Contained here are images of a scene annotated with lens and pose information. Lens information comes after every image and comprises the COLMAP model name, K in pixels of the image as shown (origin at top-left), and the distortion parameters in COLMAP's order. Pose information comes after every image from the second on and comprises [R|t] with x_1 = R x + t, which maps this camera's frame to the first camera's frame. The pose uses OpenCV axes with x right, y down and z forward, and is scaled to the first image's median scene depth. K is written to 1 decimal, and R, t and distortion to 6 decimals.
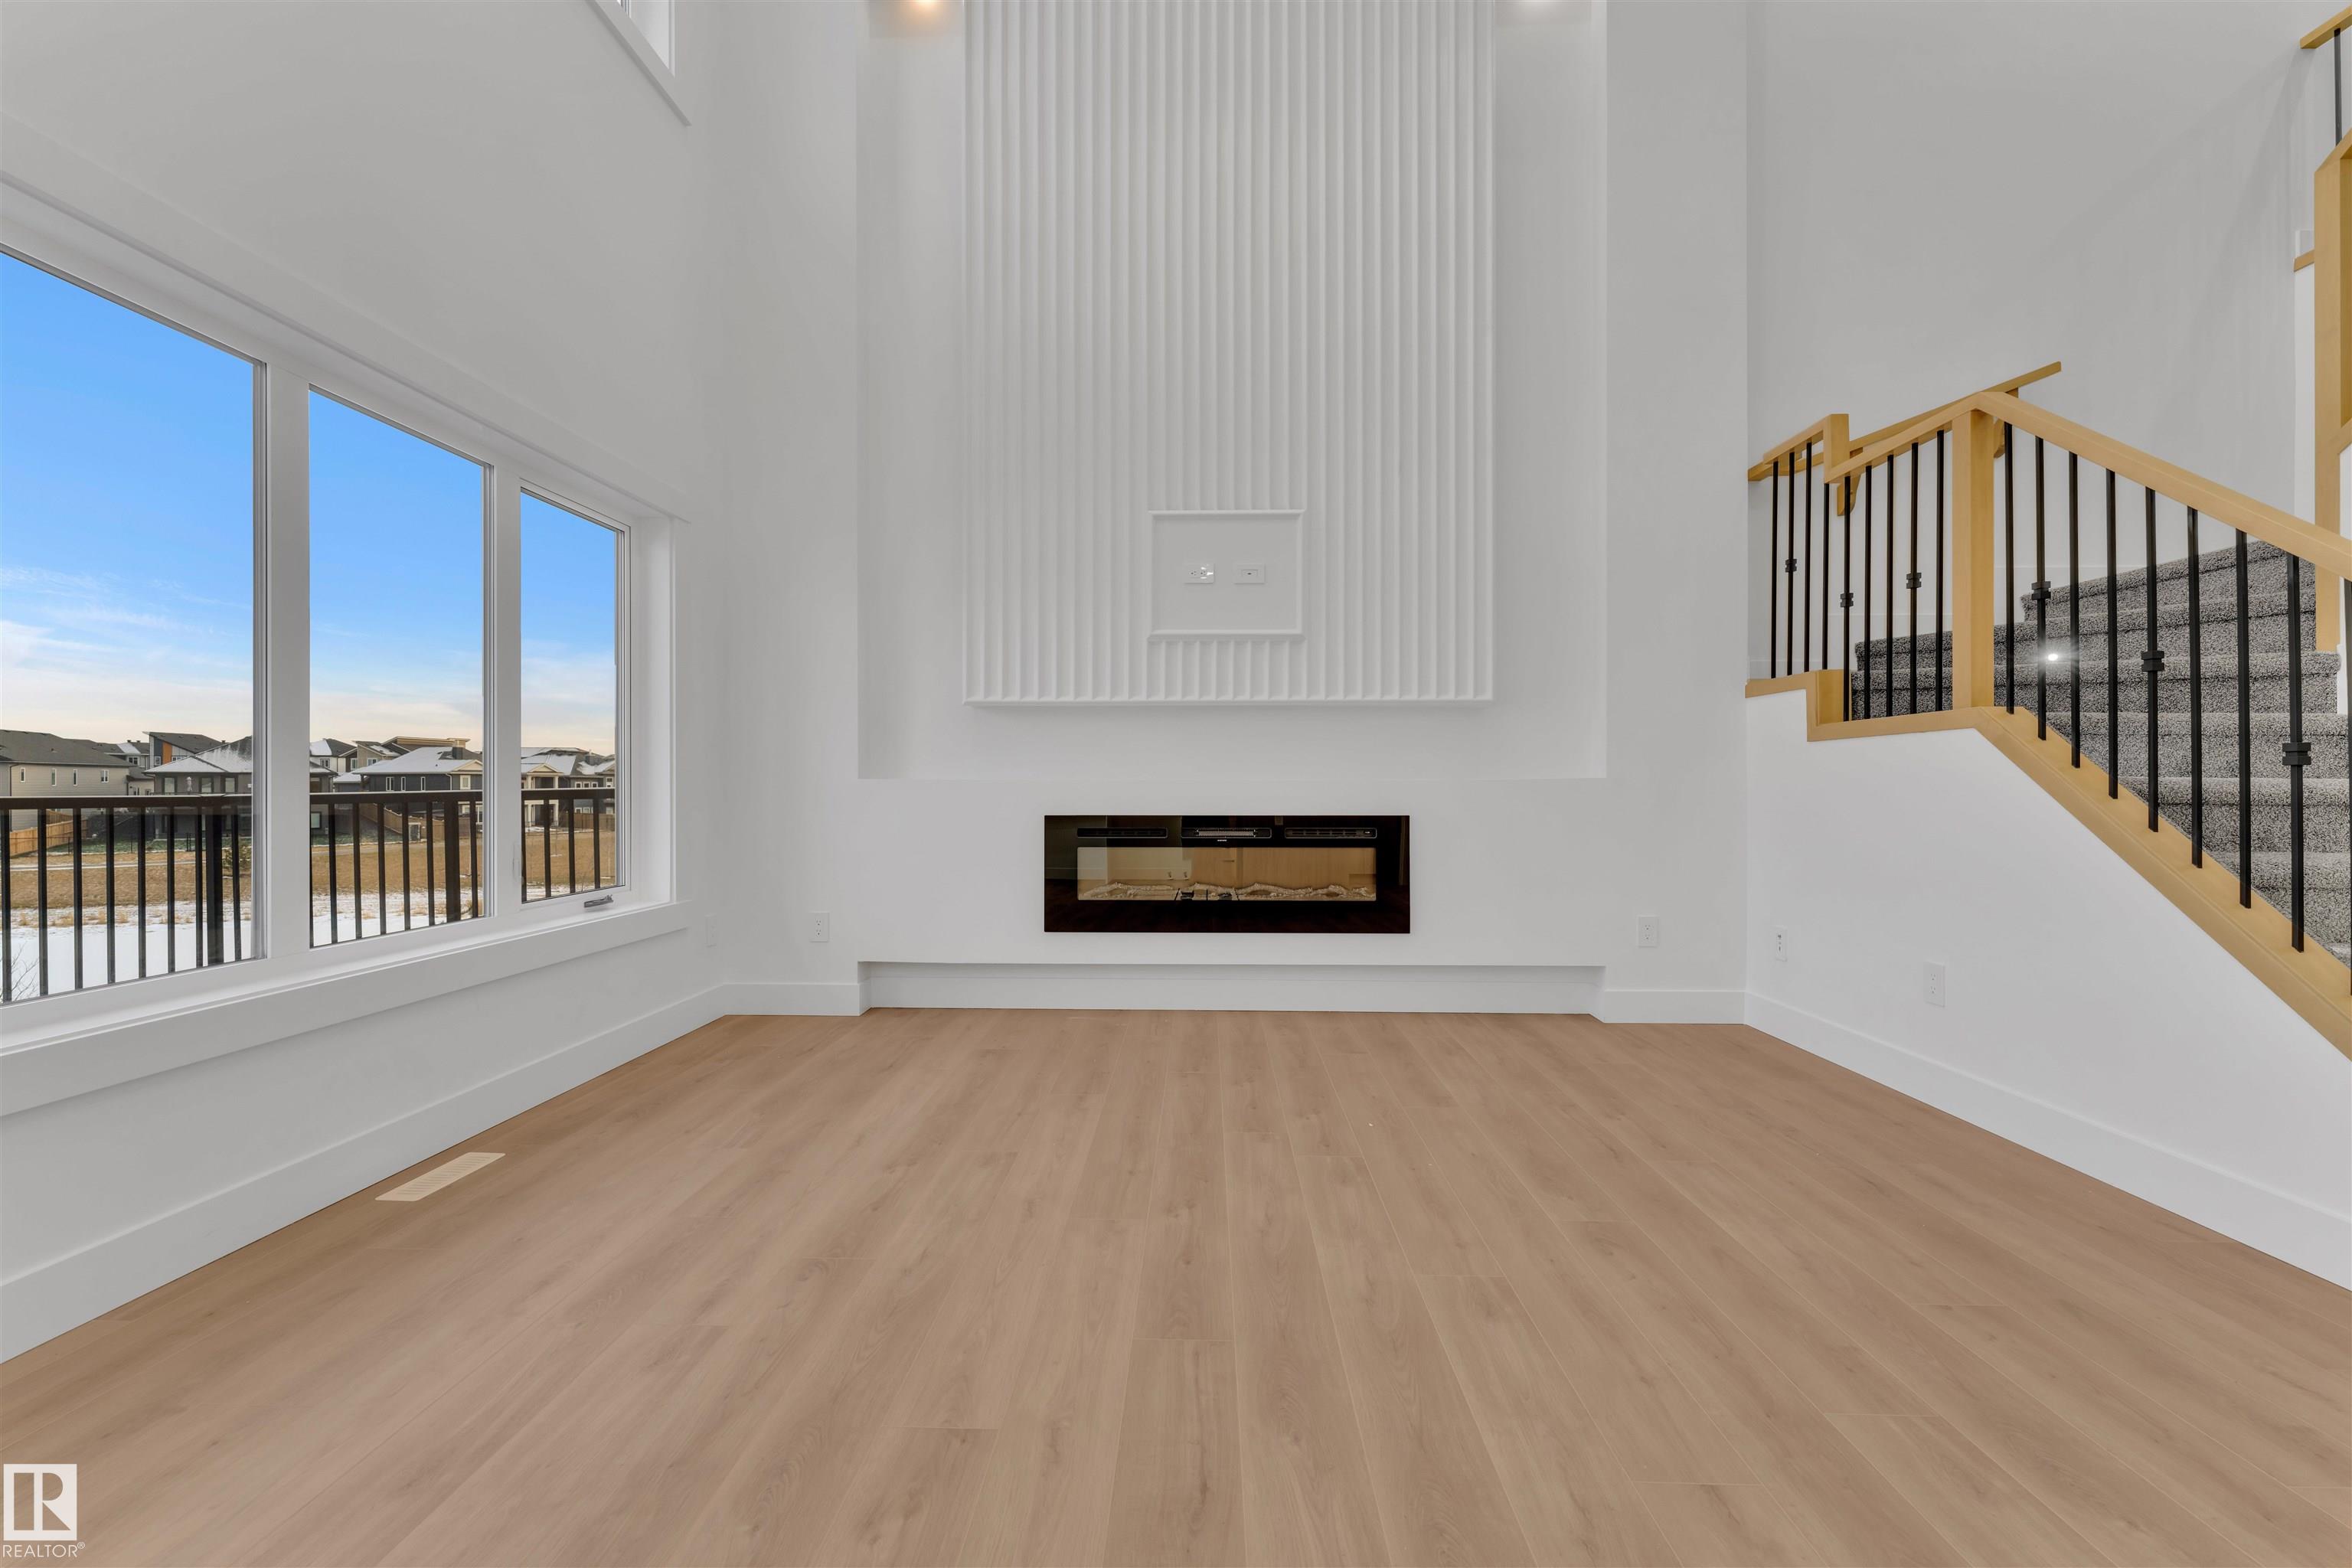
lens RADIAL K [[942.5, 0, 1172.5], [0, 942.5, 785.4], [0, 0, 1]] dist [0.000549, 0.000491]
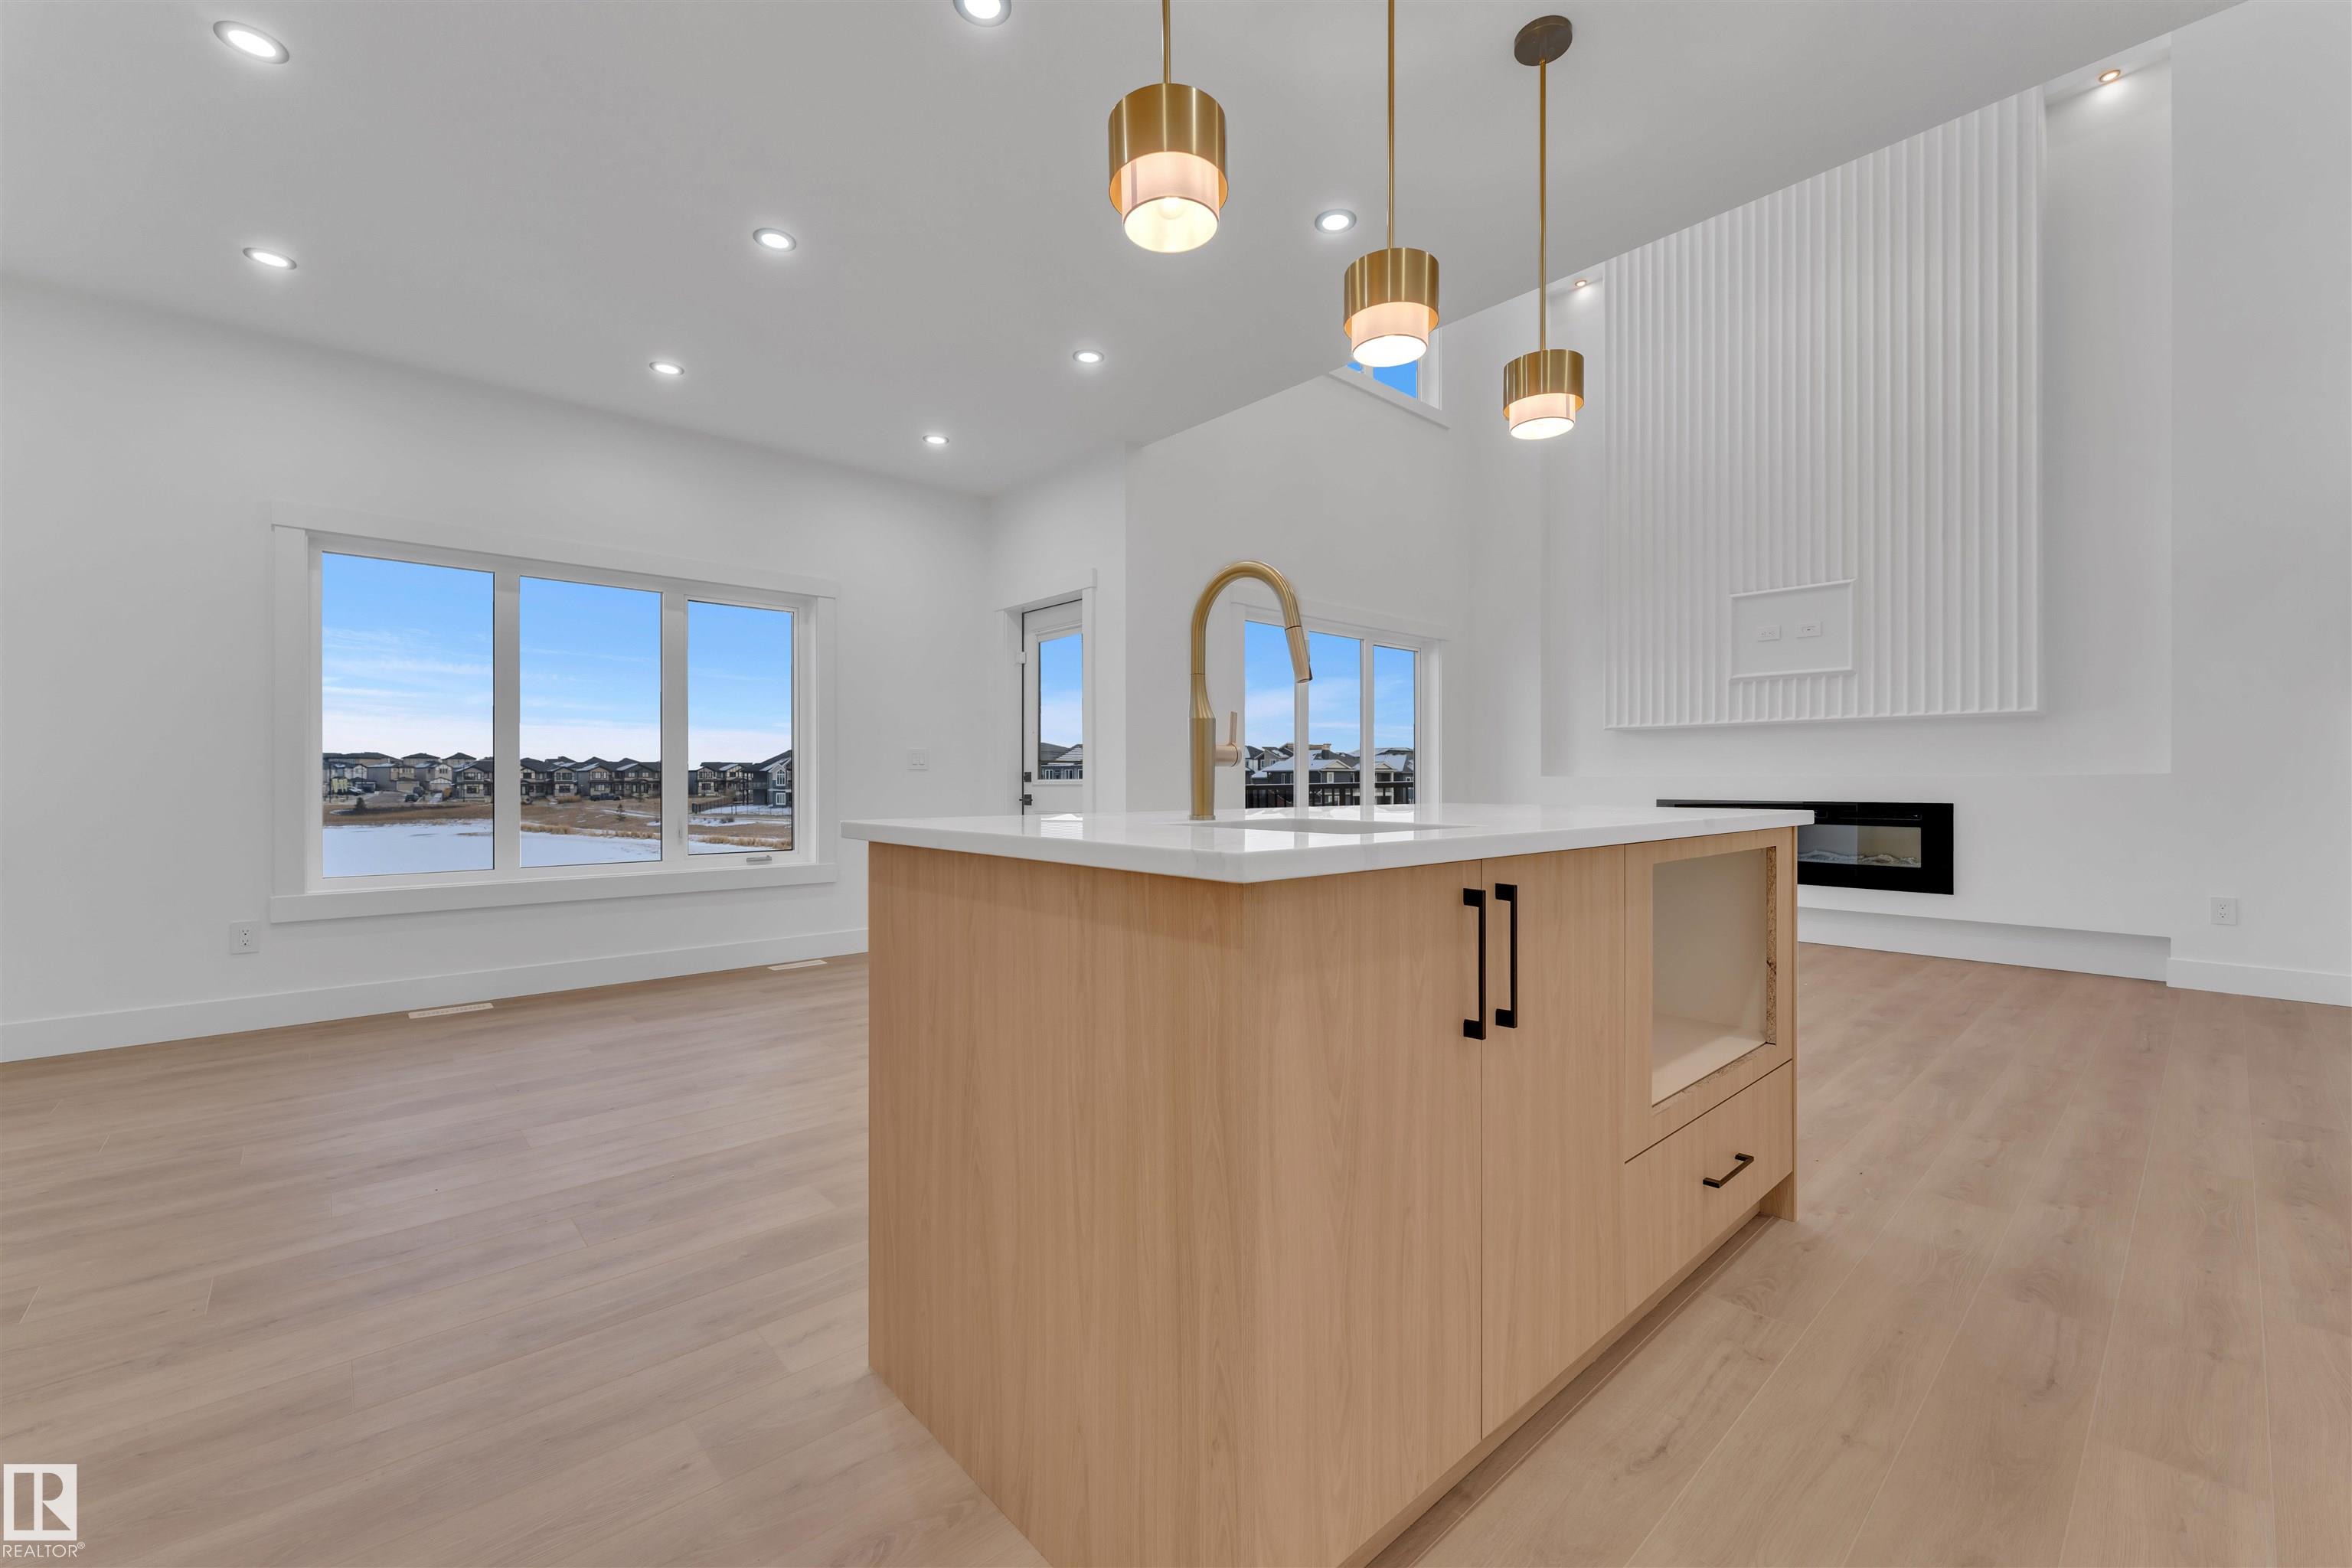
lens RADIAL K [[948.3, 0, 1181.3], [0, 948.3, 781.7], [0, 0, 1]] dist [0.001265, 0.000132]
pose [[0.698015, 0.000538, -0.716083, 0.444682], [0.000900, 0.999998, 0.001628, -0.000852], [0.716082, -0.001781, 0.698014, -0.665465]]
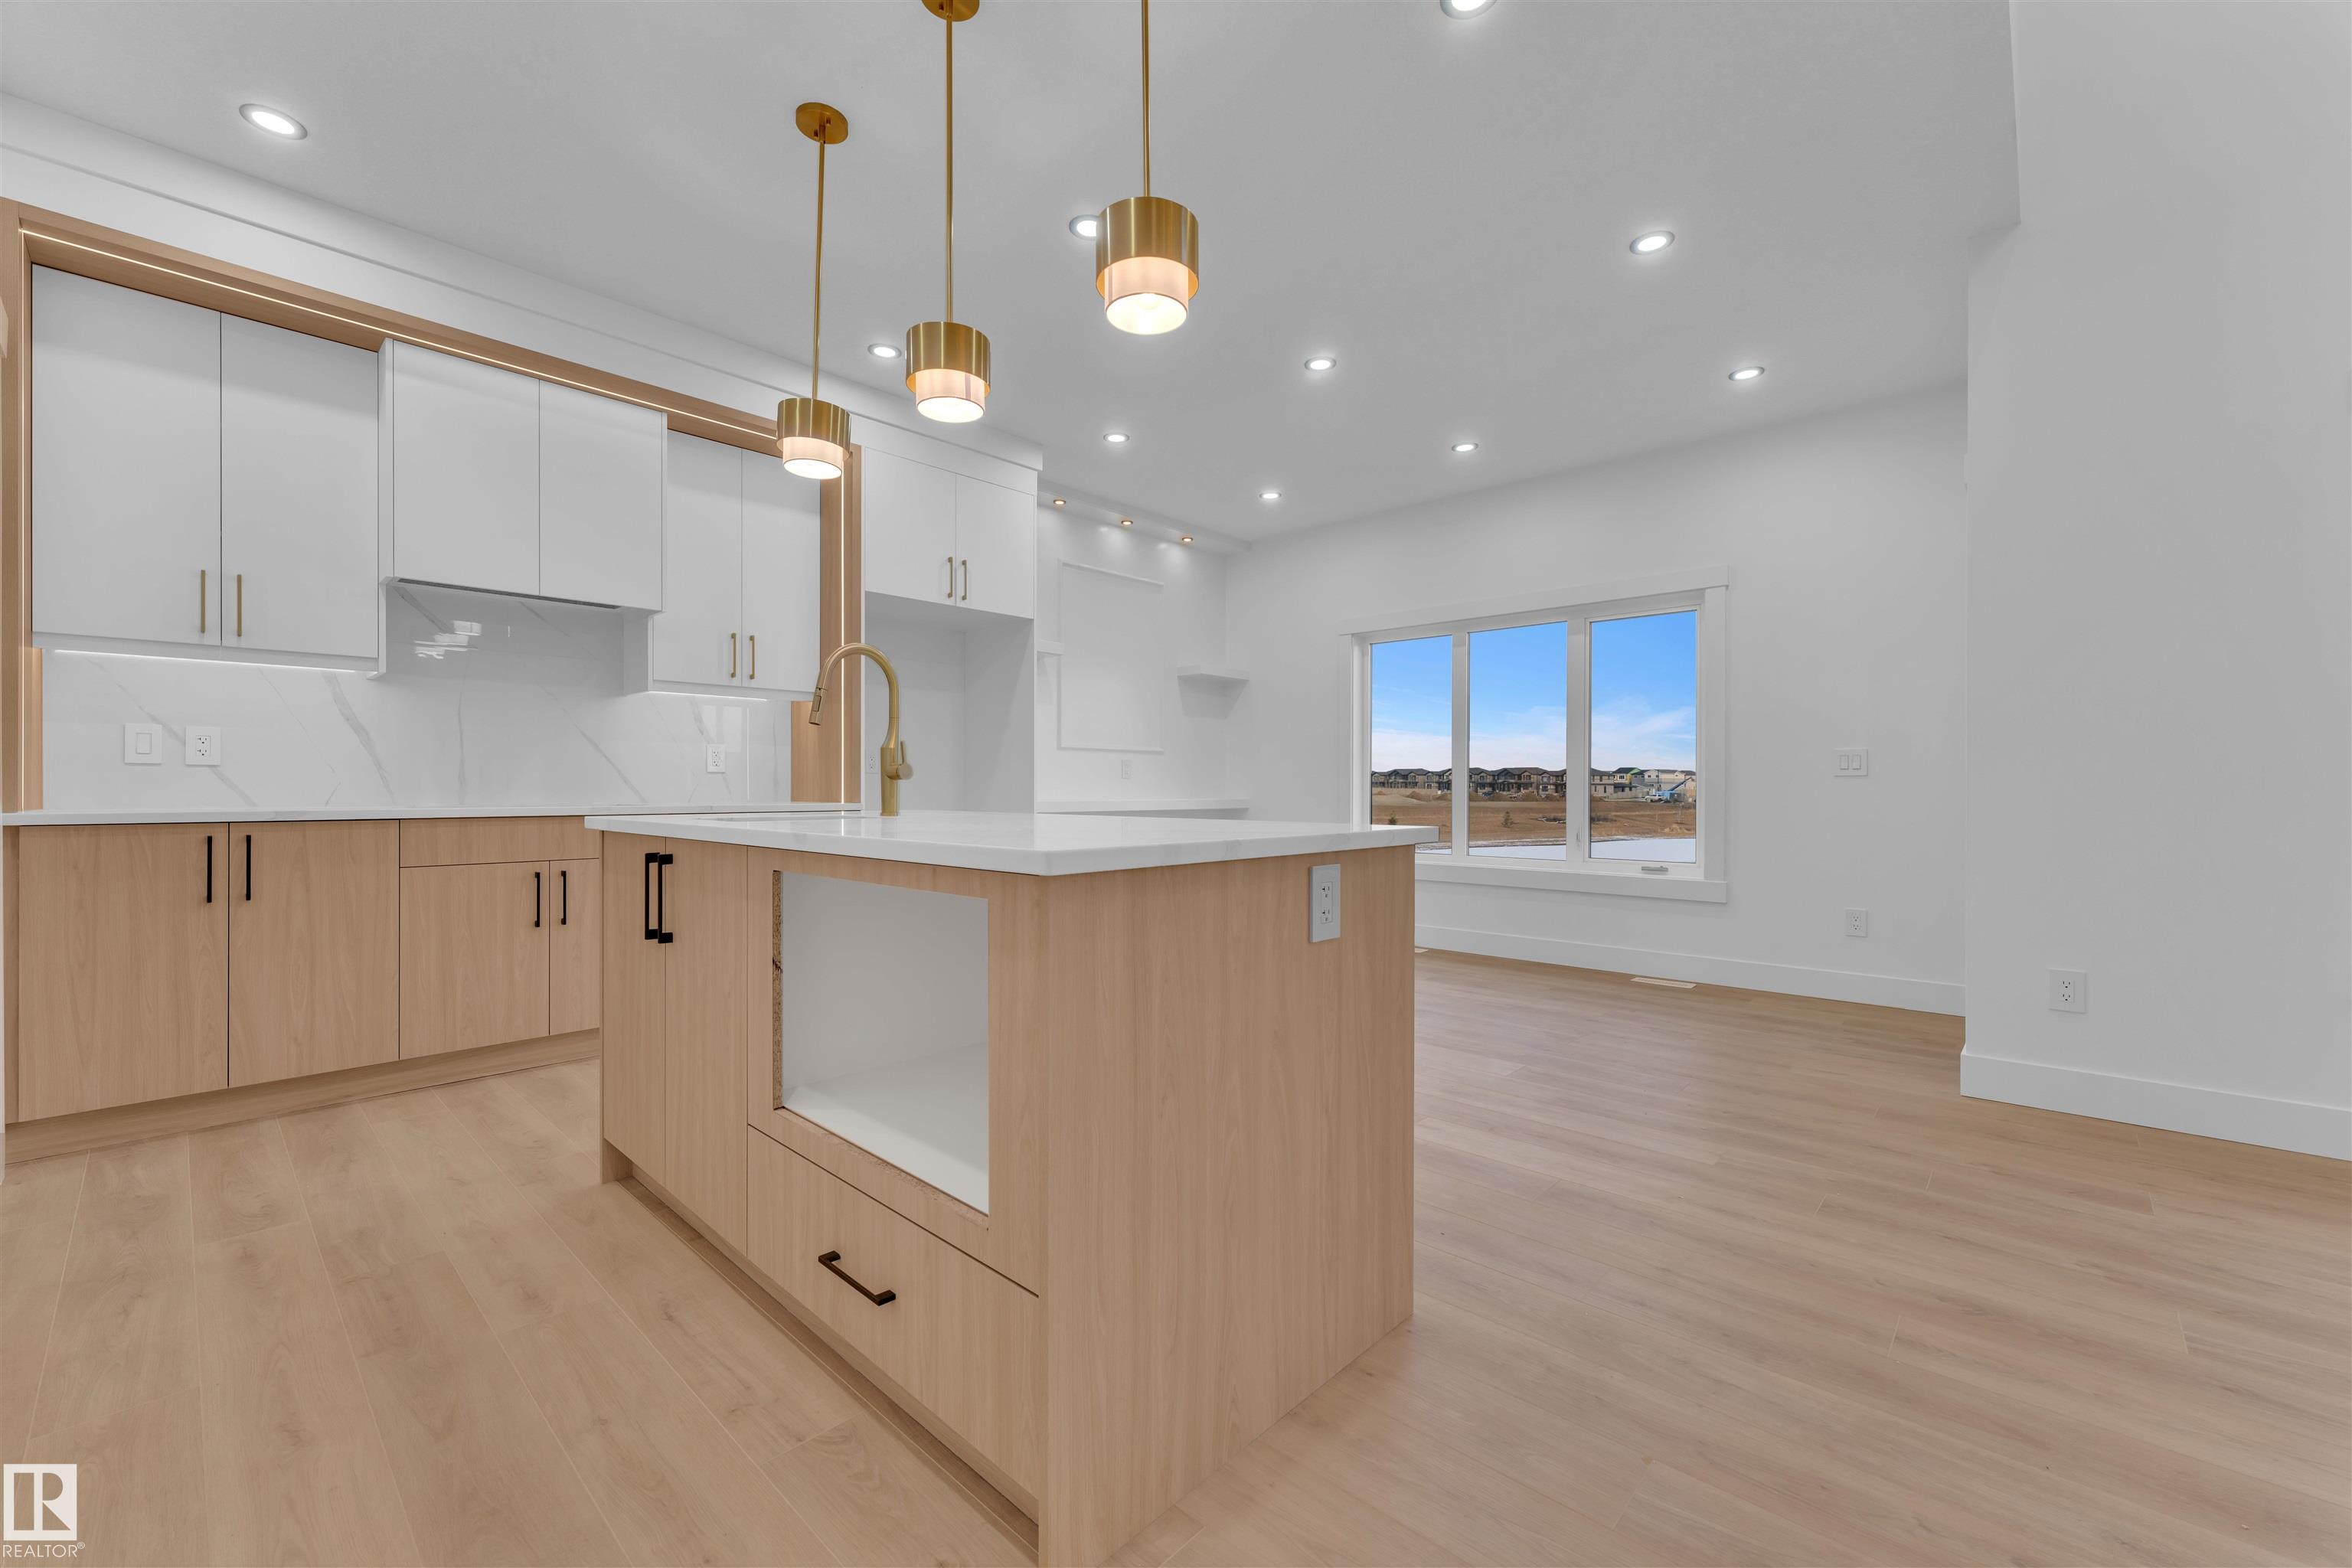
lens RADIAL K [[934.1, 0, 1178.5], [0, 934.1, 787.5], [0, 0, 1]] dist [0.000332, 0.000579]
pose [[-0.657422, -0.002107, -0.753520, 0.492520], [-0.001469, 0.999998, -0.001515, -0.001874], [0.753521, 0.000110, -0.657423, 0.181634]]
